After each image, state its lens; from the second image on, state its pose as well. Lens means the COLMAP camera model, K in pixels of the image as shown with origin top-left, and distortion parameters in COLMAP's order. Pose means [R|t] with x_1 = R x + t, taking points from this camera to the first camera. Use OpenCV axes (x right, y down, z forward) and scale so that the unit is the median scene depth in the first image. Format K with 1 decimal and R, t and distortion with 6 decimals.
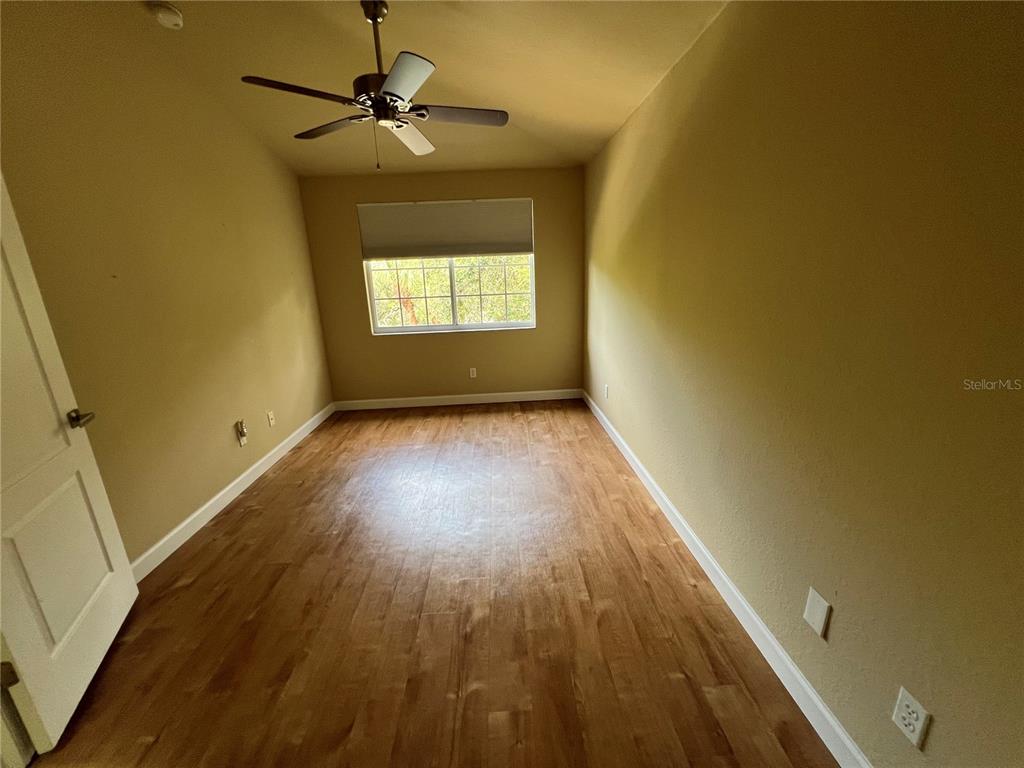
lens RADIAL K [[409.1, 0, 512.0], [0, 409.1, 384.0], [0, 0, 1]] dist [-0.000726, -0.000113]
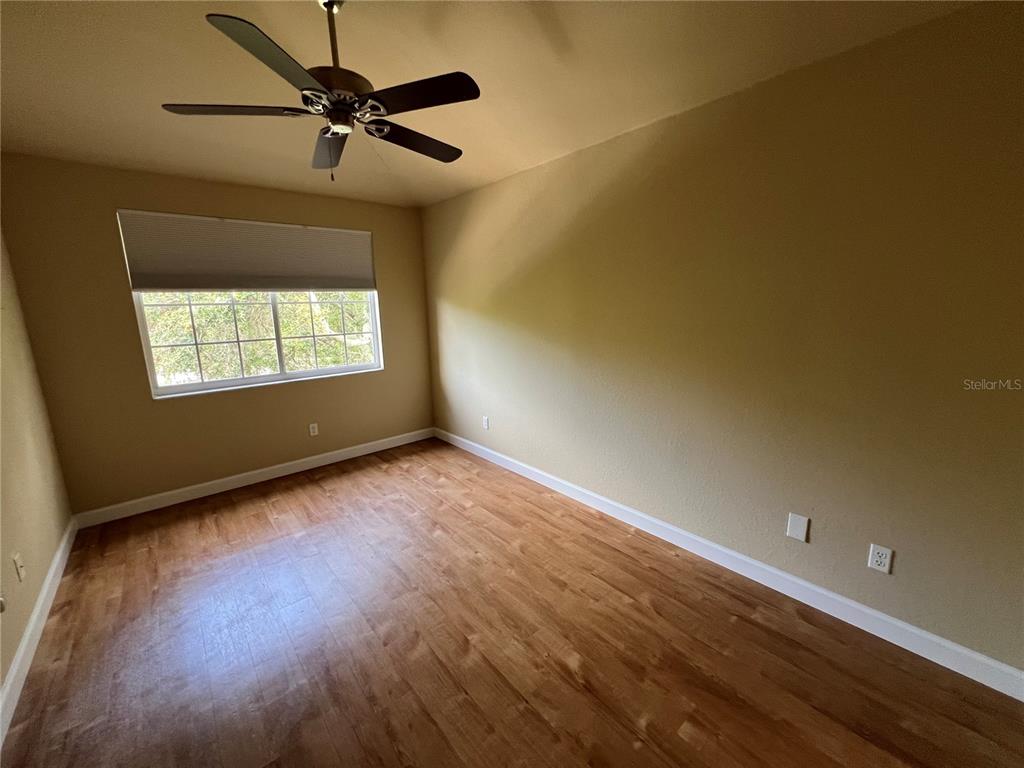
lens RADIAL K [[409.1, 0, 512.0], [0, 409.1, 384.0], [0, 0, 1]] dist [-0.000726, -0.000113]
pose [[0.784856, -0.100716, 0.611439, -0.327495], [0.156459, 0.986943, -0.038266, -0.028513], [-0.599601, 0.125698, 0.790366, 0.118591]]
